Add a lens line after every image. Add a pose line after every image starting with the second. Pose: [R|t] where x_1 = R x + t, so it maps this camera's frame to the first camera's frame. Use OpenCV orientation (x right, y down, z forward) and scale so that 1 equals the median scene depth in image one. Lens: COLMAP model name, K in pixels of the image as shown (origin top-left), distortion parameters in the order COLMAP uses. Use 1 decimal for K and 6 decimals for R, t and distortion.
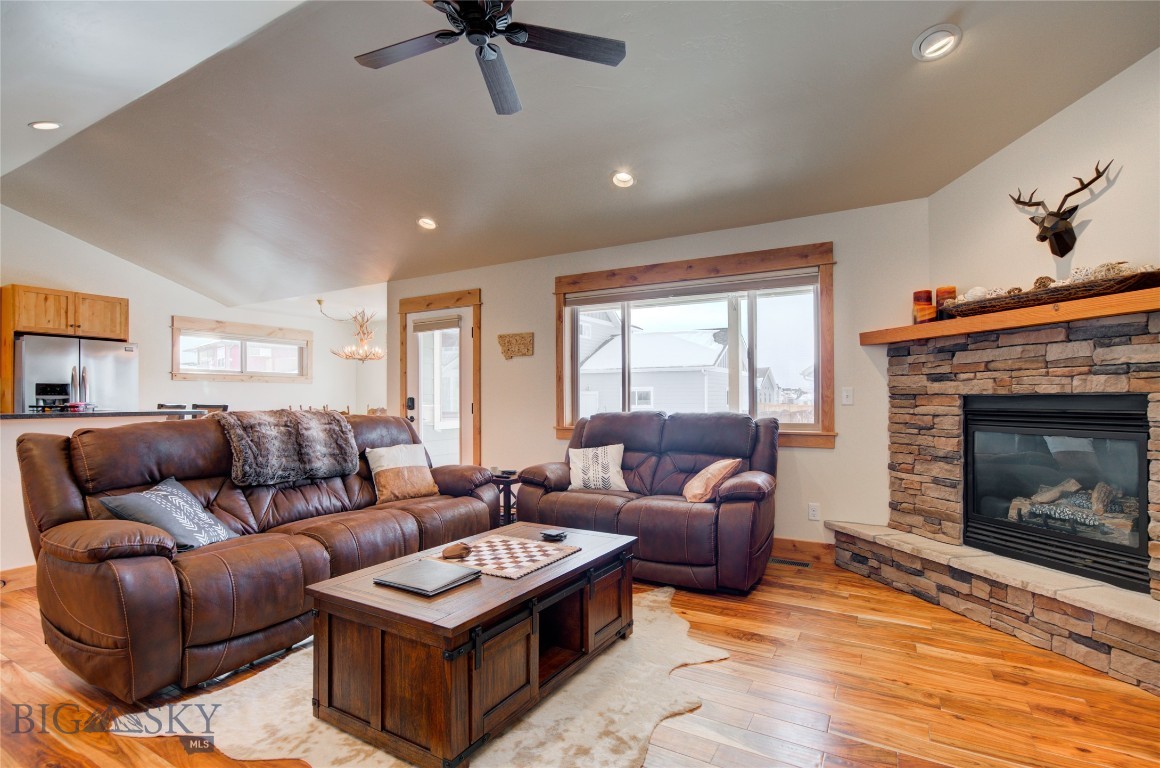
lens RADIAL K [[554.5, 0, 574.6], [0, 554.5, 394.6], [0, 0, 1]] dist [0.002241, 0.000948]
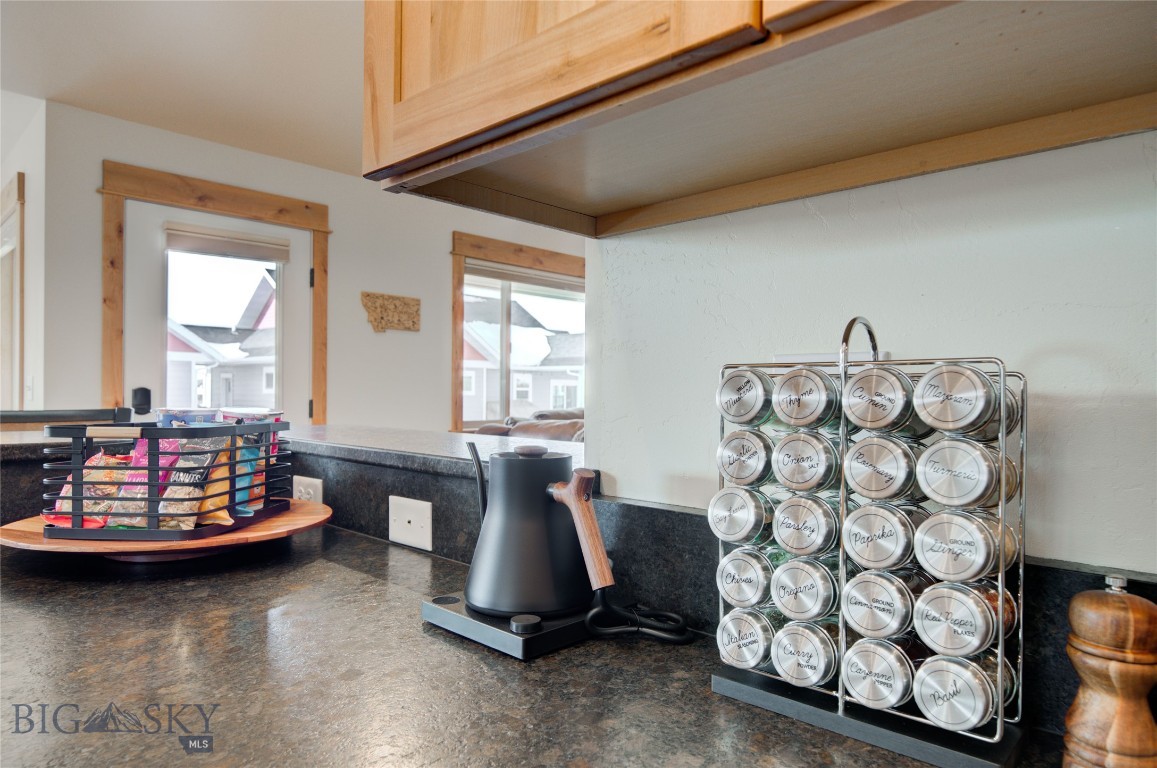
lens RADIAL K [[716.4, 0, 573.5], [0, 716.4, 398.1], [0, 0, 1]] dist [0.007406, -0.004118]
pose [[0.235991, -0.001499, 0.971754, -1.451418], [-0.020409, 0.999771, 0.006499, 0.003241], [-0.971541, -0.021366, 0.235906, 0.971112]]
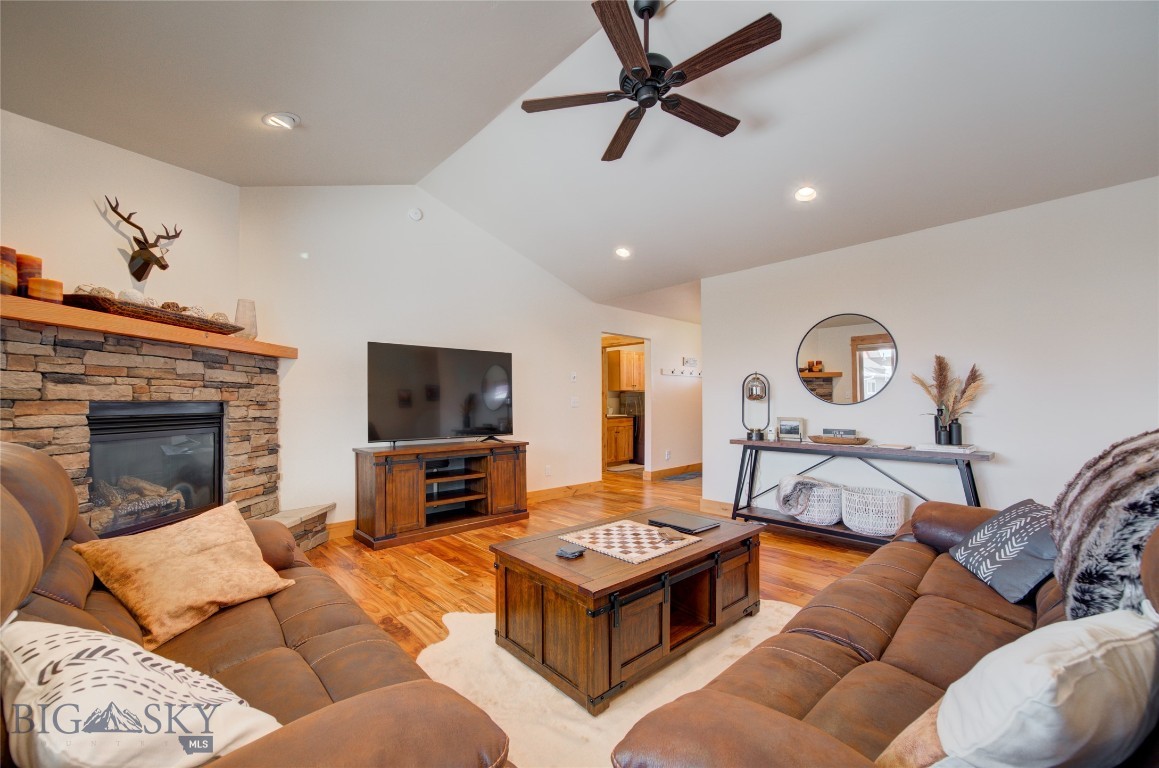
lens RADIAL K [[456.6, 0, 575.0], [0, 456.6, 392.9], [0, 0, 1]] dist [-0.001964, 0.000294]
pose [[-0.955733, 0.011514, 0.294008, -0.225645], [0.002827, 0.999547, -0.029956, 0.011129], [-0.294220, -0.027799, -0.955333, 1.455759]]
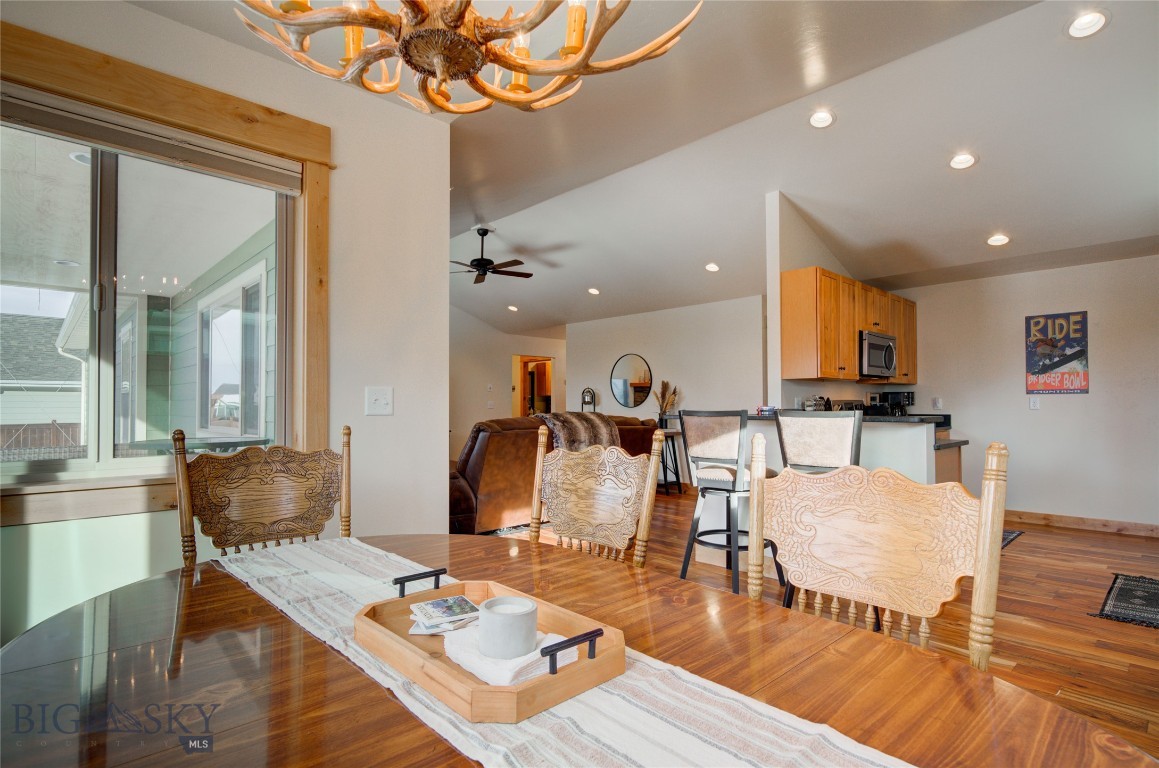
lens RADIAL K [[574.5, 0, 578.9], [0, 574.5, 396.0], [0, 0, 1]] dist [-0.014937, 0.018749]
pose [[-0.961723, 0.008008, 0.273905, -1.039547], [0.001273, 0.999693, -0.024757, 0.020693], [-0.274019, -0.023461, -0.961438, 2.652038]]
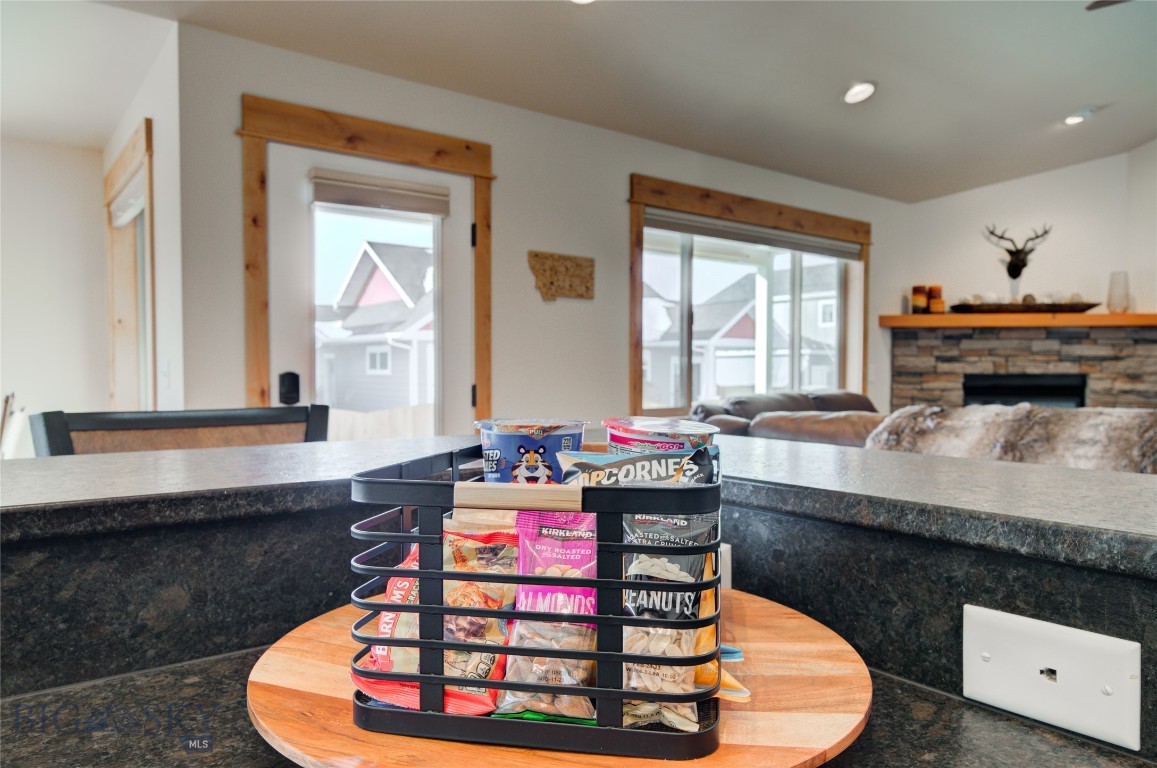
lens RADIAL K [[788.8, 0, 579.2], [0, 788.8, 398.6], [0, 0, 1]] dist [0.008131, 0.004005]
pose [[0.369712, -0.029949, 0.928664, -1.337376], [-0.011032, 0.999268, 0.036618, 0.000989], [-0.929081, -0.023783, 0.369111, 1.155161]]
